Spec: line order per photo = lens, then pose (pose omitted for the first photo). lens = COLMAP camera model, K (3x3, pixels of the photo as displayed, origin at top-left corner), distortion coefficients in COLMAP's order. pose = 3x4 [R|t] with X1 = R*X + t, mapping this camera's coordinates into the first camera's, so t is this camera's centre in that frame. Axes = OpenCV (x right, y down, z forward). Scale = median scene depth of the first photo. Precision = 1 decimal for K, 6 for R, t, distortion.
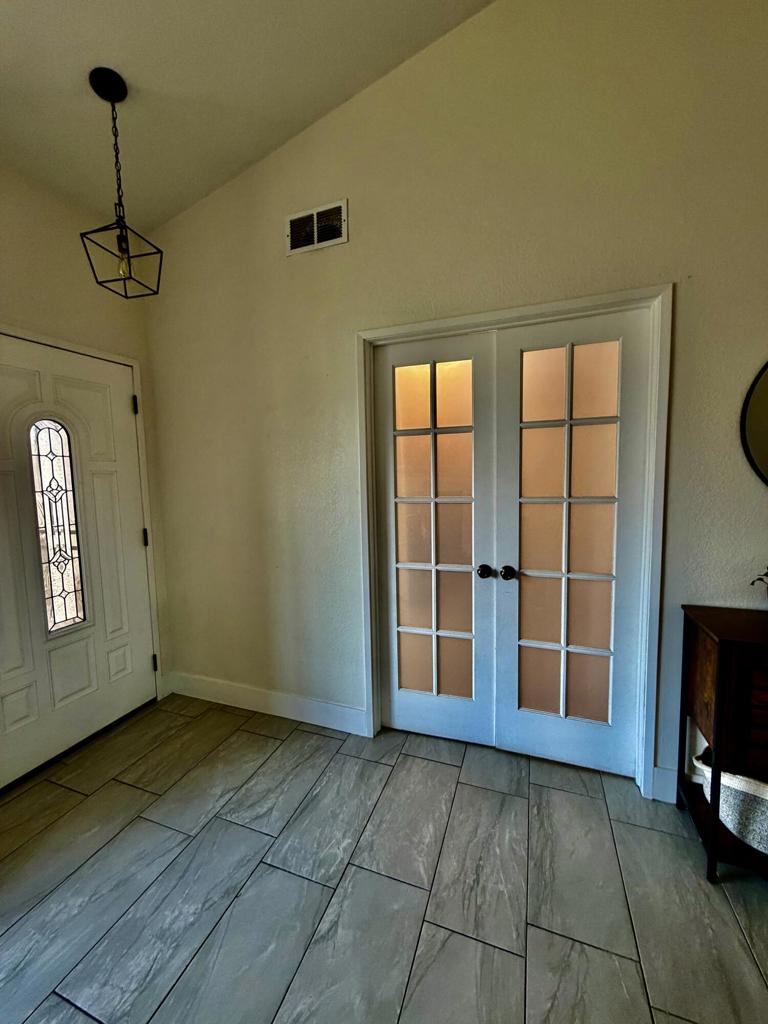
lens RADIAL K [[407.2, 0, 383.2], [0, 407.2, 507.5], [0, 0, 1]] dist [0.001096, 0.000125]
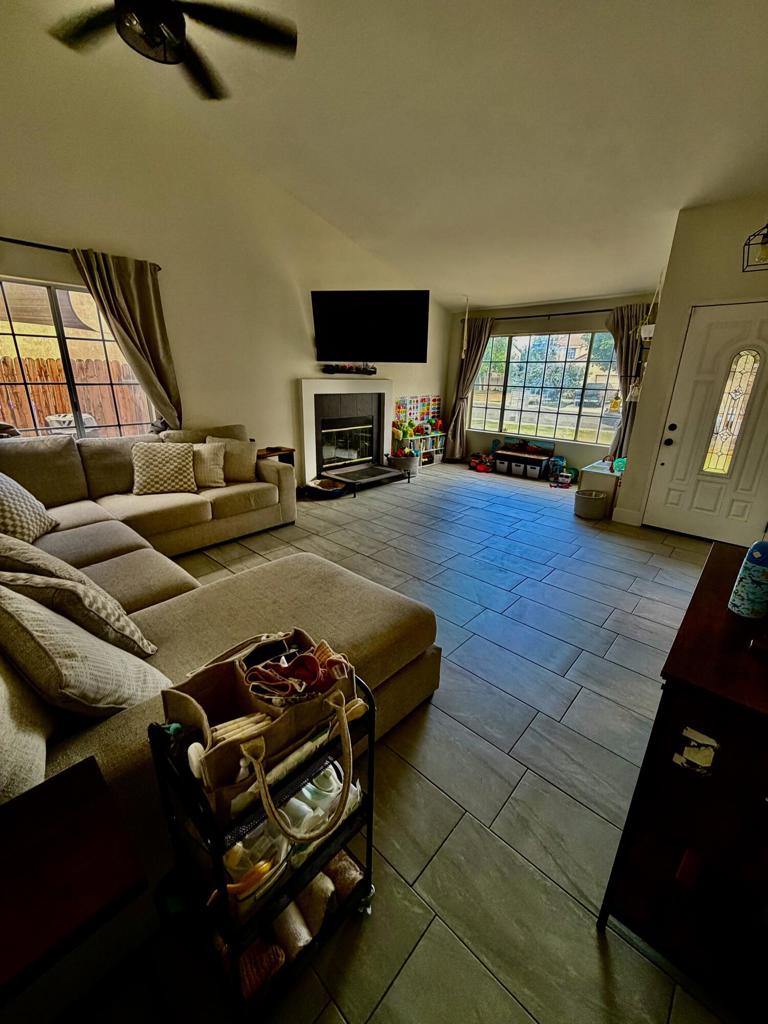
lens RADIAL K [[407.2, 0, 383.2], [0, 407.2, 507.5], [0, 0, 1]] dist [0.001096, 0.000125]
pose [[-0.382890, 0.302734, -0.872781, 1.399380], [-0.088656, 0.928376, 0.360912, -0.080145], [0.919530, 0.215567, -0.328627, 0.292882]]
